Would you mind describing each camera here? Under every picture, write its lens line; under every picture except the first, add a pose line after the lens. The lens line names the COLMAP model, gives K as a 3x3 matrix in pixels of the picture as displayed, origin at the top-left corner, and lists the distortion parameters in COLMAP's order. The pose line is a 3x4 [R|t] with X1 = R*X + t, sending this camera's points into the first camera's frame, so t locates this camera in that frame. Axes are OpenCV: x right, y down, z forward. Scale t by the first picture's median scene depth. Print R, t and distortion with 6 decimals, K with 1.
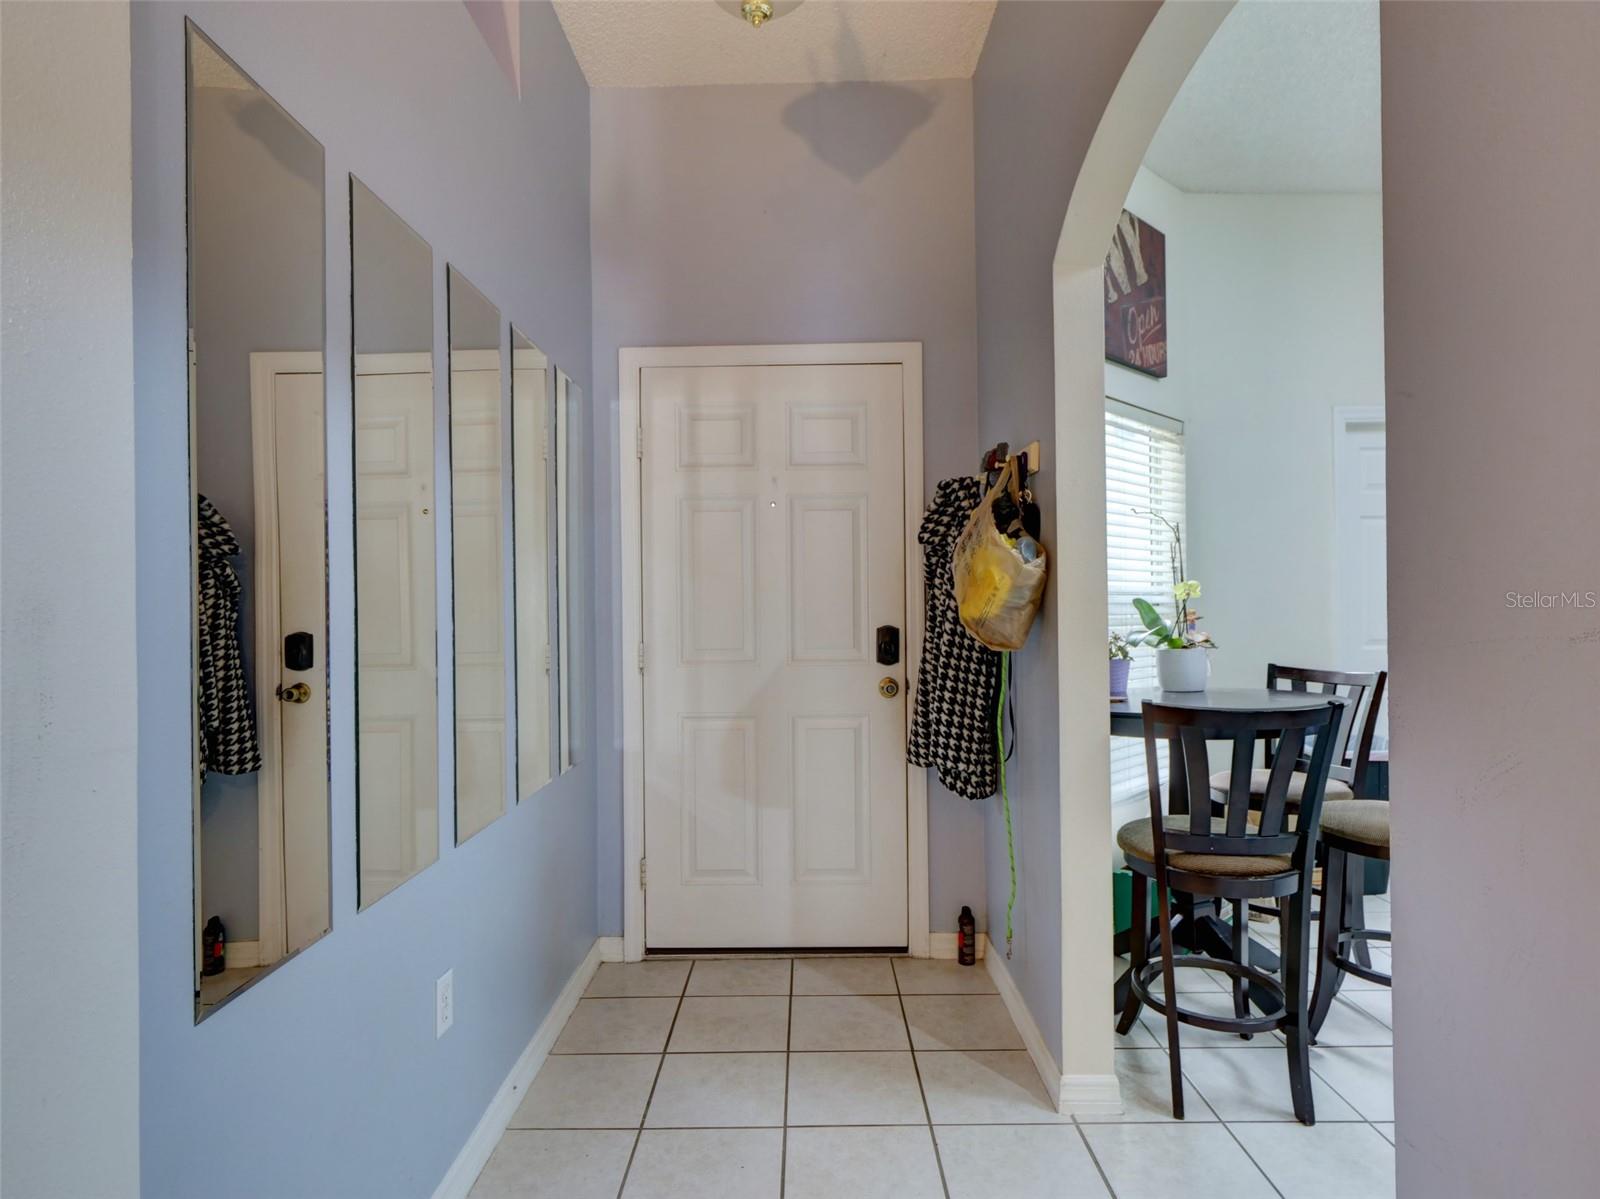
lens RADIAL K [[851.3, 0, 796.4], [0, 851.3, 604.3], [0, 0, 1]] dist [-0.001616, -0.000596]
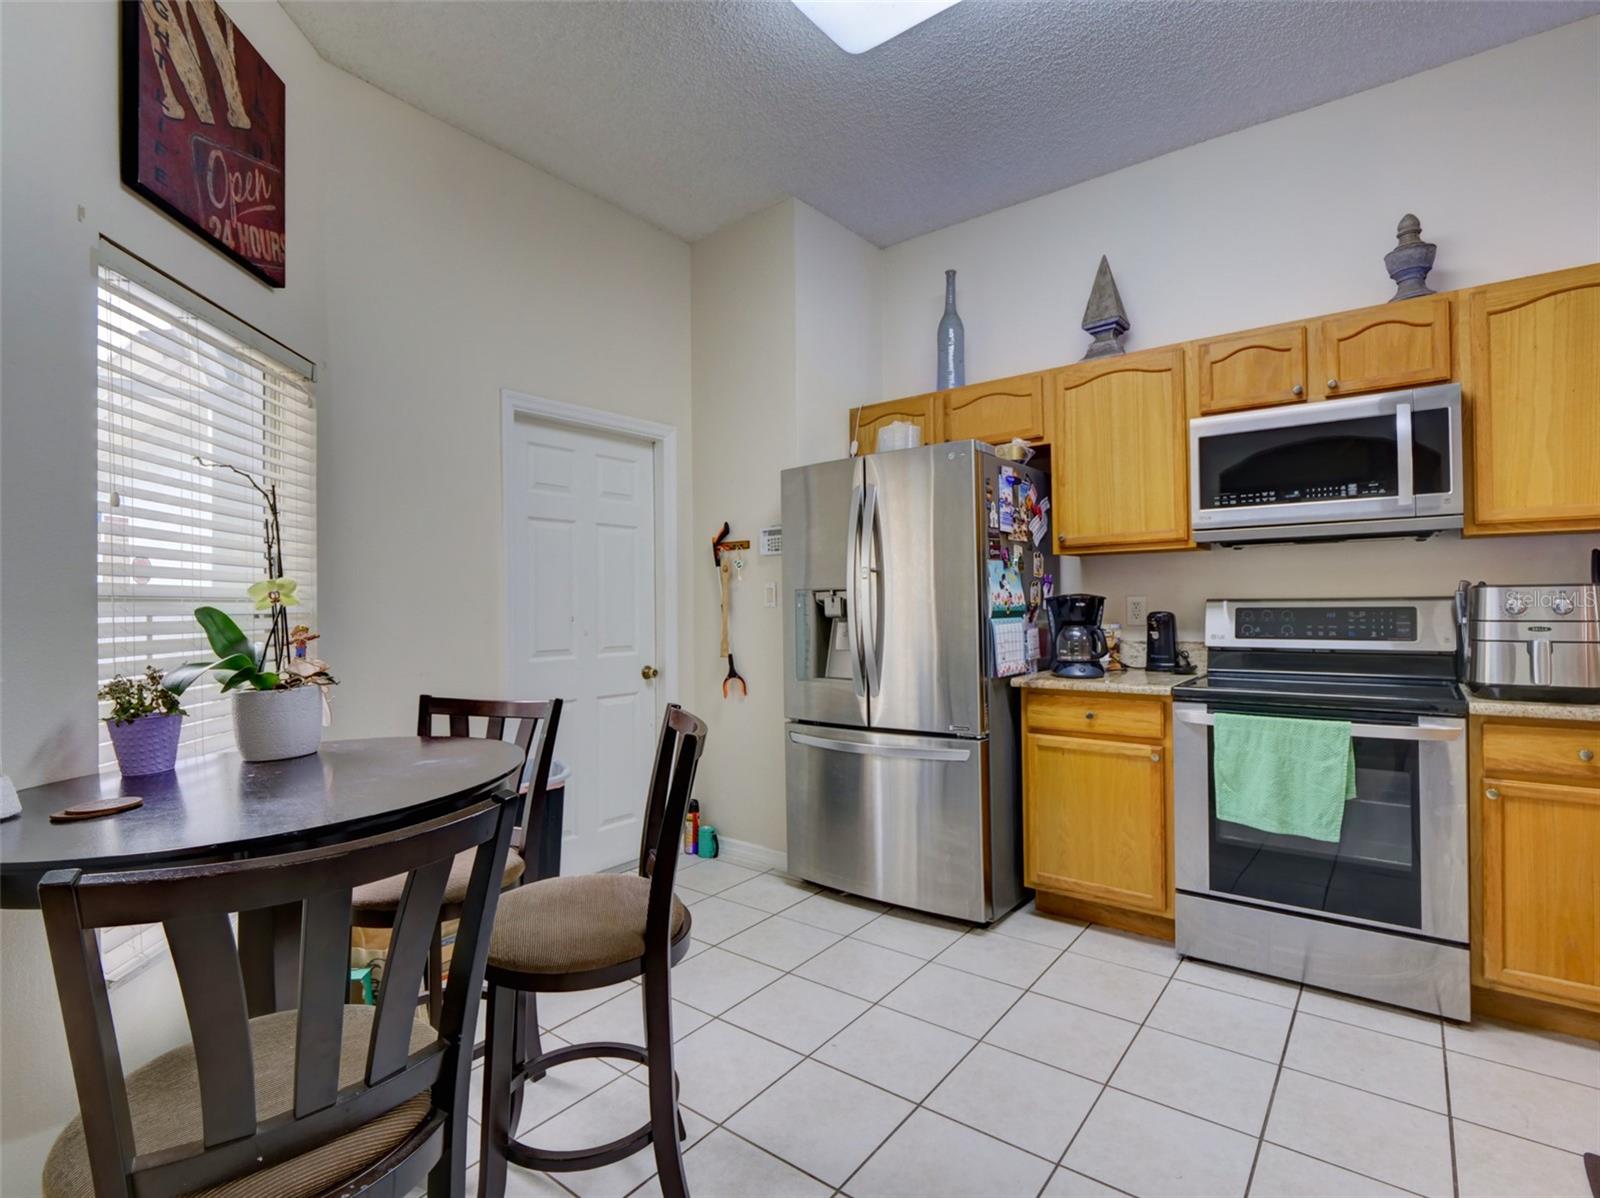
lens RADIAL K [[789.3, 0, 803.4], [0, 789.3, 597.2], [0, 0, 1]] dist [-0.008065, 0.000239]
pose [[0.599280, 0.008855, 0.800490, 0.217505], [0.004744, 0.999882, -0.014612, -0.003662], [-0.800525, 0.012554, 0.599168, 0.343116]]
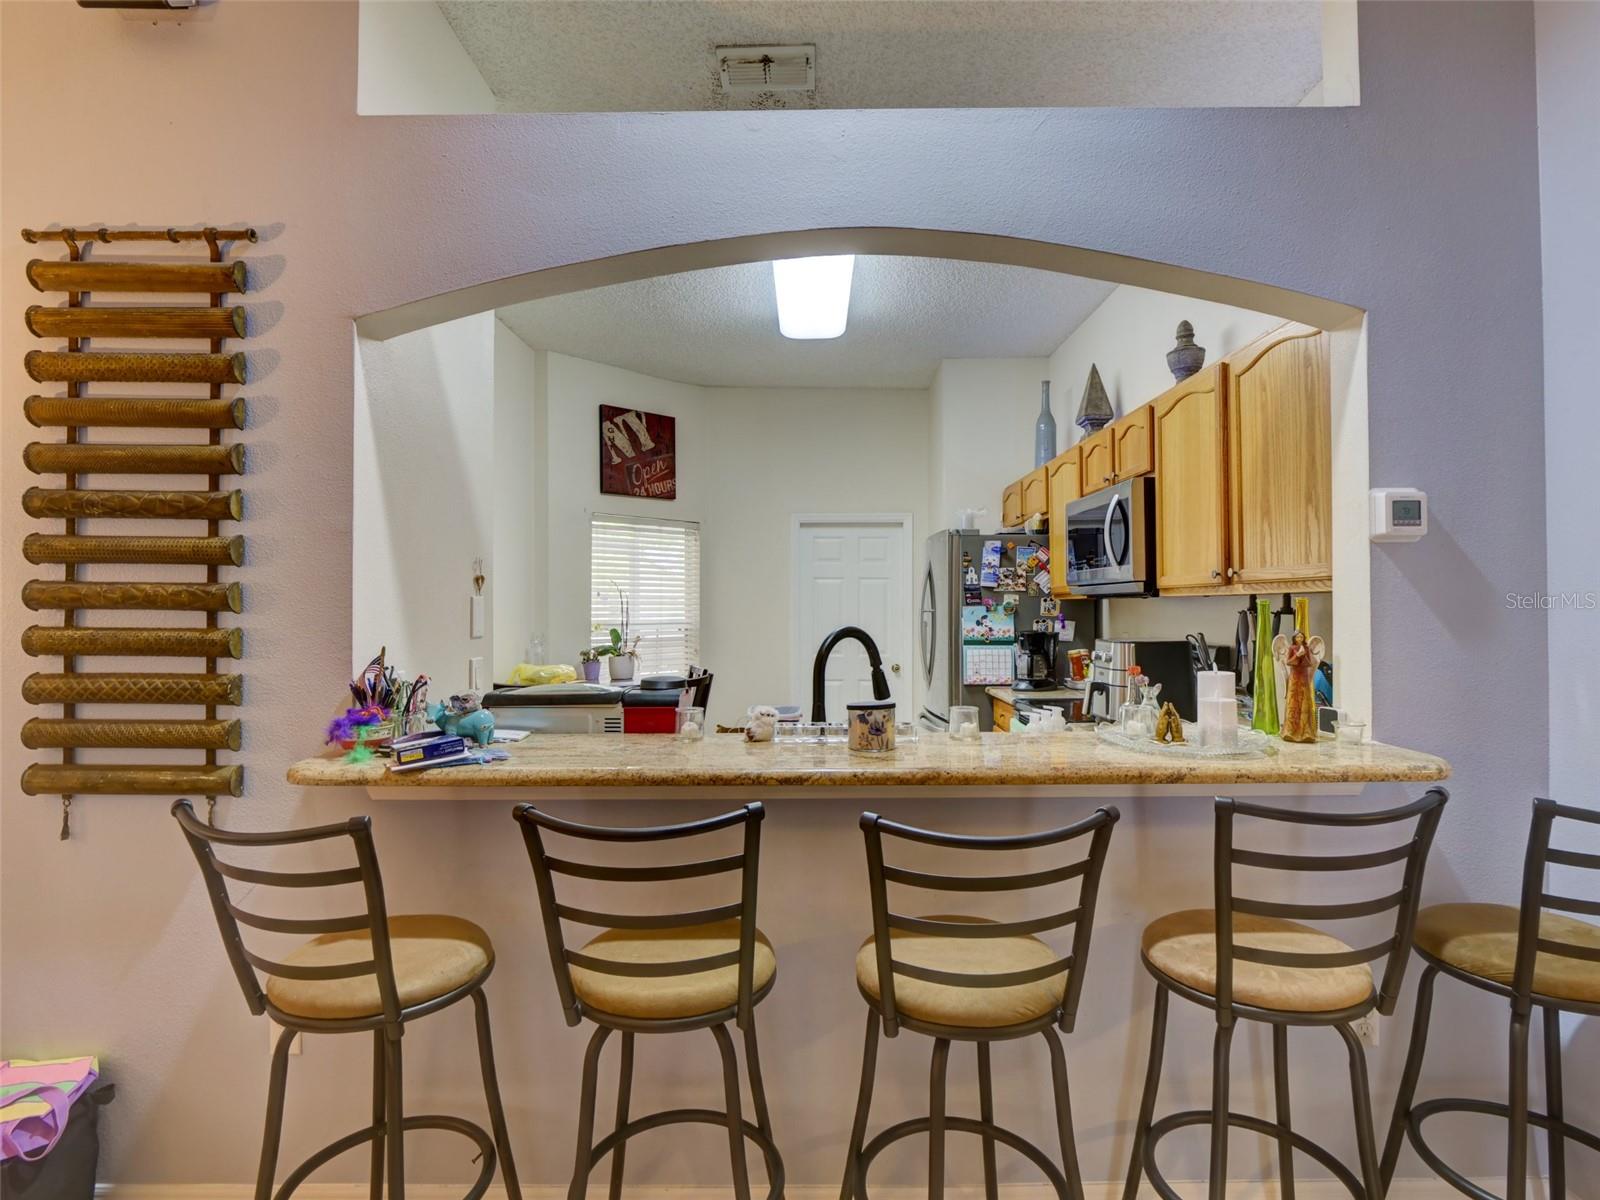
lens RADIAL K [[789.3, 0, 803.4], [0, 789.3, 598.2], [0, 0, 1]] dist [-0.008065, 0.000239]
pose [[0.999927, 0.010083, 0.006661, 0.843005], [-0.010026, 0.999913, -0.008536, -0.064022], [-0.006746, 0.008469, 0.999941, -0.753564]]
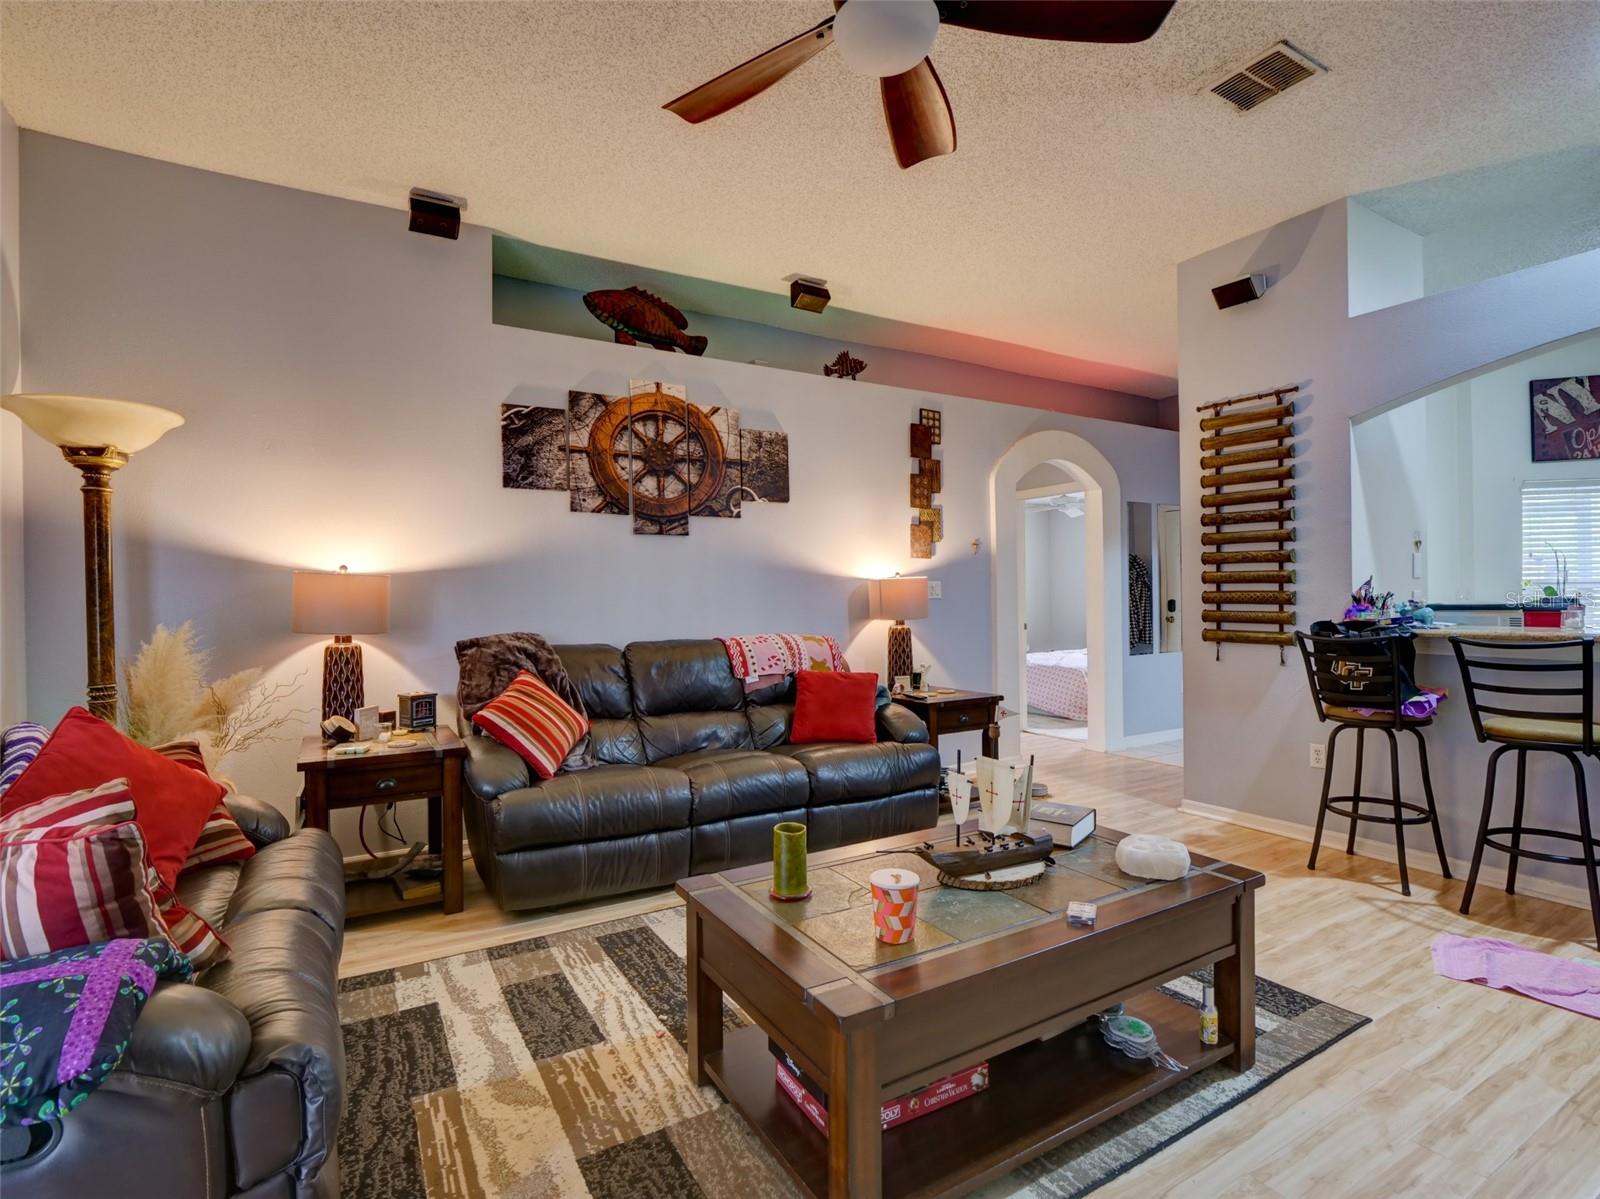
lens RADIAL K [[789.3, 0, 803.4], [0, 789.3, 597.7], [0, 0, 1]] dist [-0.008065, 0.000239]
pose [[0.524929, 0.009198, -0.851097, 1.104998], [0.008468, 0.999836, 0.016028, -0.023727], [0.851104, -0.015620, 0.524764, -1.535571]]
